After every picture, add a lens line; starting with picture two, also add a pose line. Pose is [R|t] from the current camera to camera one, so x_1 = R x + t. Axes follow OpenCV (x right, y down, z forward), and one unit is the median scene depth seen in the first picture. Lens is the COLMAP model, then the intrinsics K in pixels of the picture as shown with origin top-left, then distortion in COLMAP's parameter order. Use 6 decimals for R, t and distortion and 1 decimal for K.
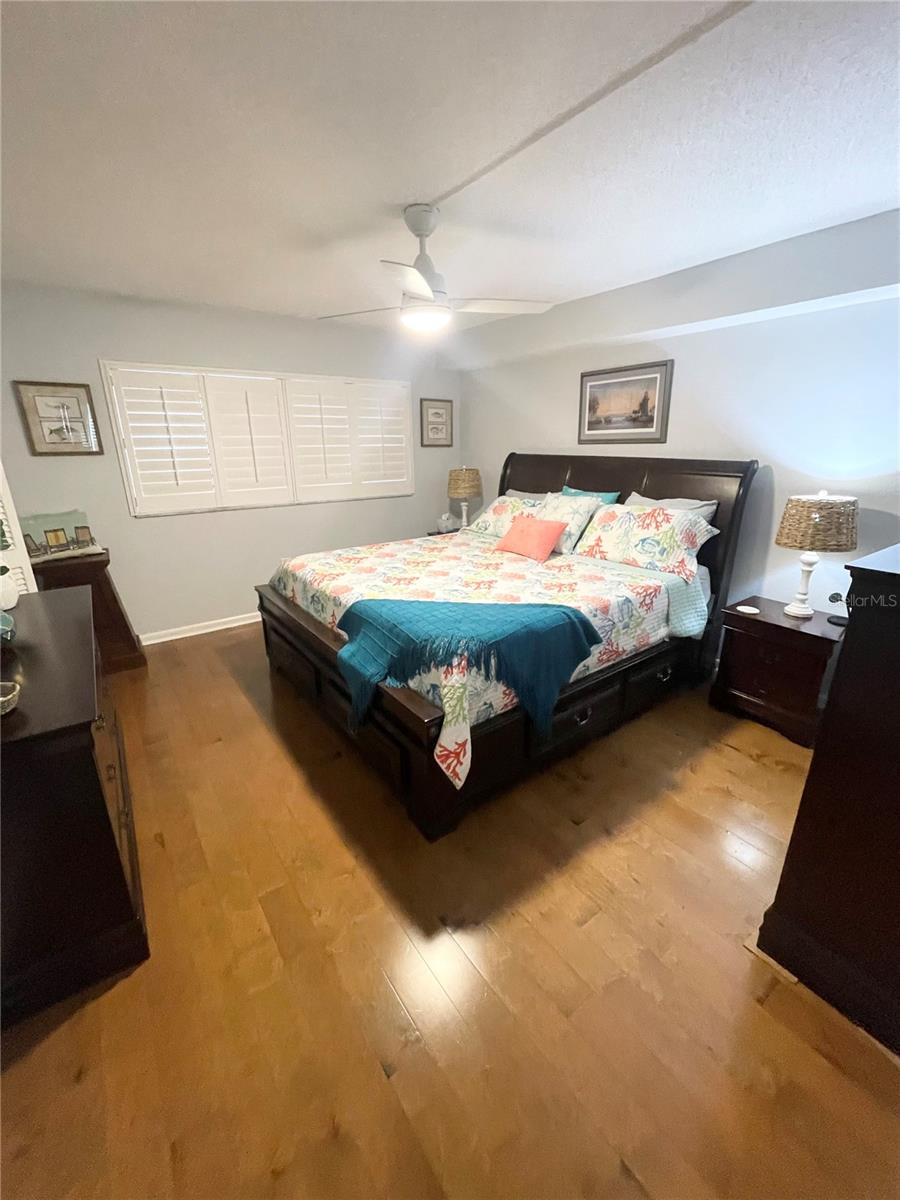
lens RADIAL K [[487.2, 0, 457.1], [0, 487.2, 596.6], [0, 0, 1]] dist [0.022064, 0.001402]
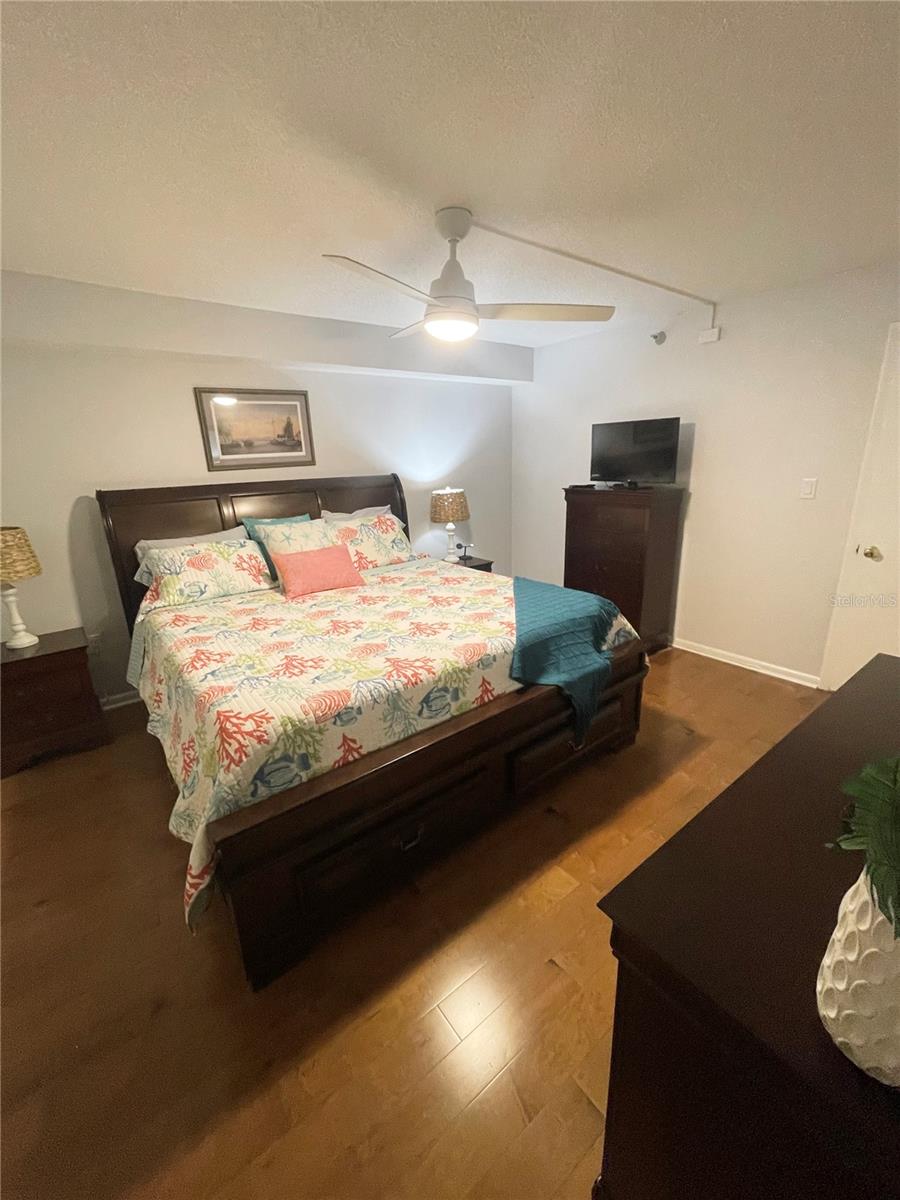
lens RADIAL K [[487.2, 0, 454.8], [0, 487.2, 601.1], [0, 0, 1]] dist [0.022064, 0.001402]
pose [[0.015630, -0.290762, 0.956668, -0.716728], [0.346840, 0.898953, 0.267554, -0.222953], [-0.937794, 0.327628, 0.114898, 0.678068]]
